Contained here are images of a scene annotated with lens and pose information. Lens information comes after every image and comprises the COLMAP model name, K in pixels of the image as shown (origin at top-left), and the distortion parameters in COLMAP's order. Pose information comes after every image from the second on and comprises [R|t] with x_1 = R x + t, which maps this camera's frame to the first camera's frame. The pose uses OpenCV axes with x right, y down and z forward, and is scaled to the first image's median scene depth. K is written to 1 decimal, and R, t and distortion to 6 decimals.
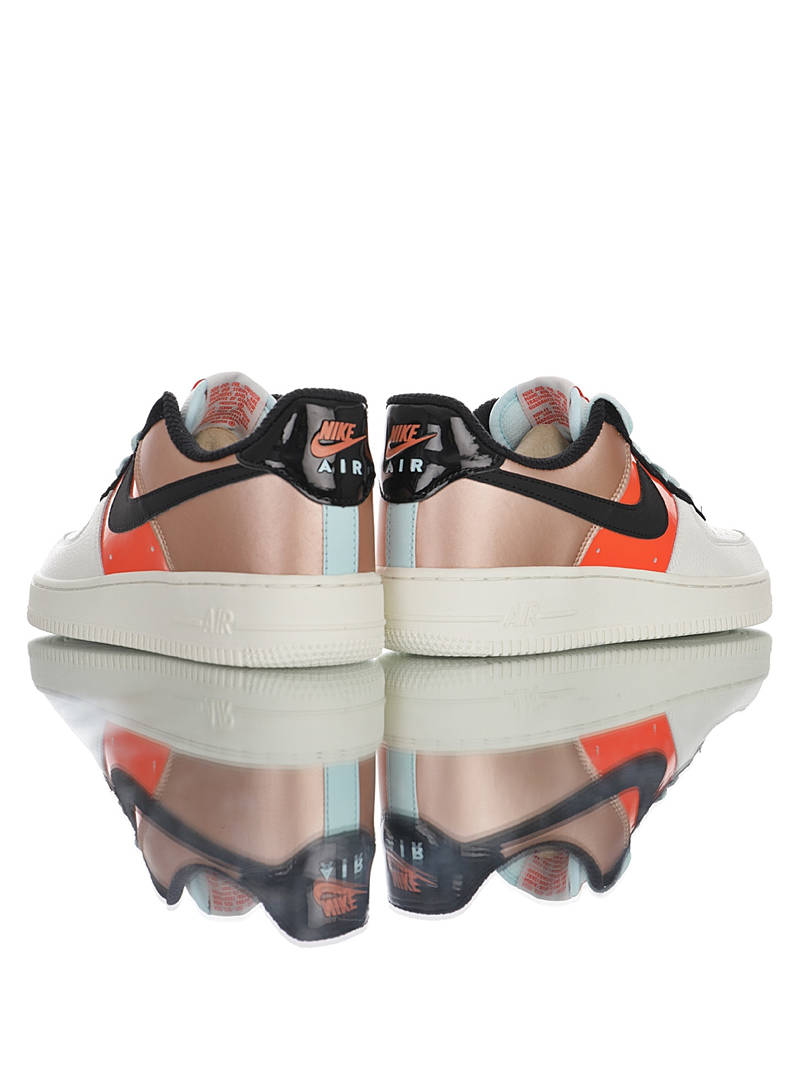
lens RADIAL K [[1127.6, 0, 398.6], [0, 1127.6, 519.2], [0, 0, 1]] dist [-0.006244, 0.000000]
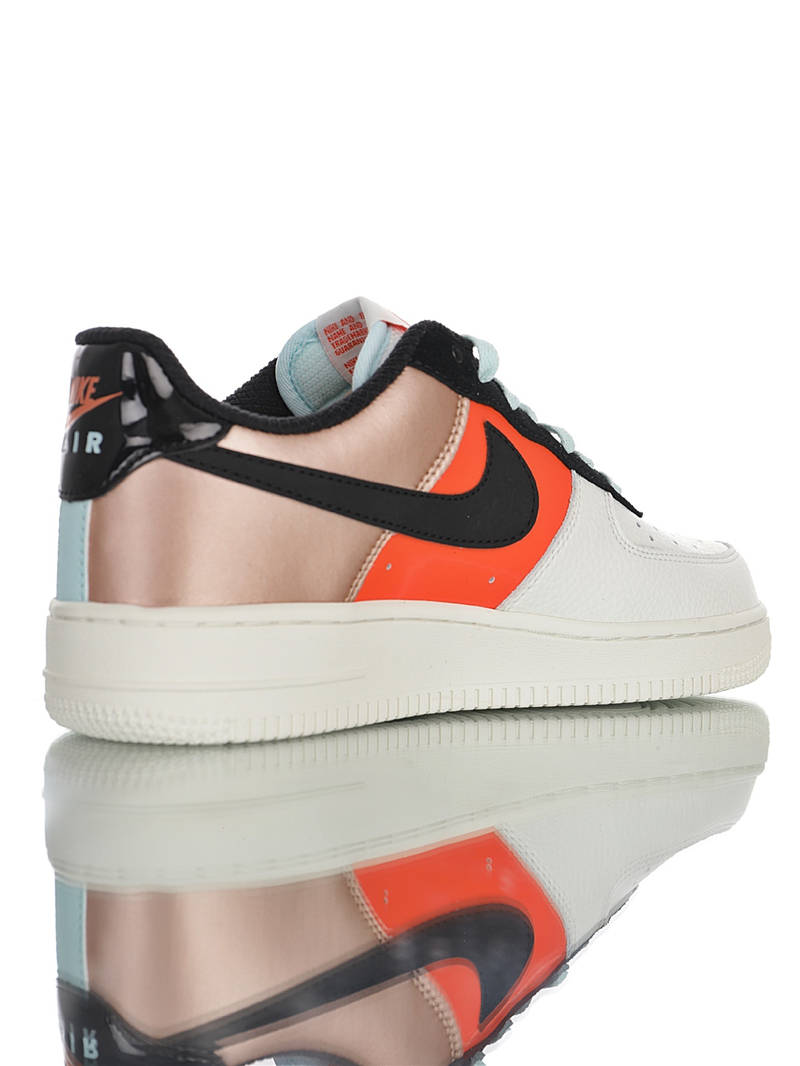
lens RADIAL K [[1632.3, 0, 400.6], [0, 1632.3, 543.0], [0, 0, 1]] dist [0.009289, 0.000000]
pose [[0.982295, -0.011645, -0.186978, 0.347535], [0.016016, 0.999632, 0.021885, -0.007623], [0.186654, -0.024493, 0.982120, 0.119200]]
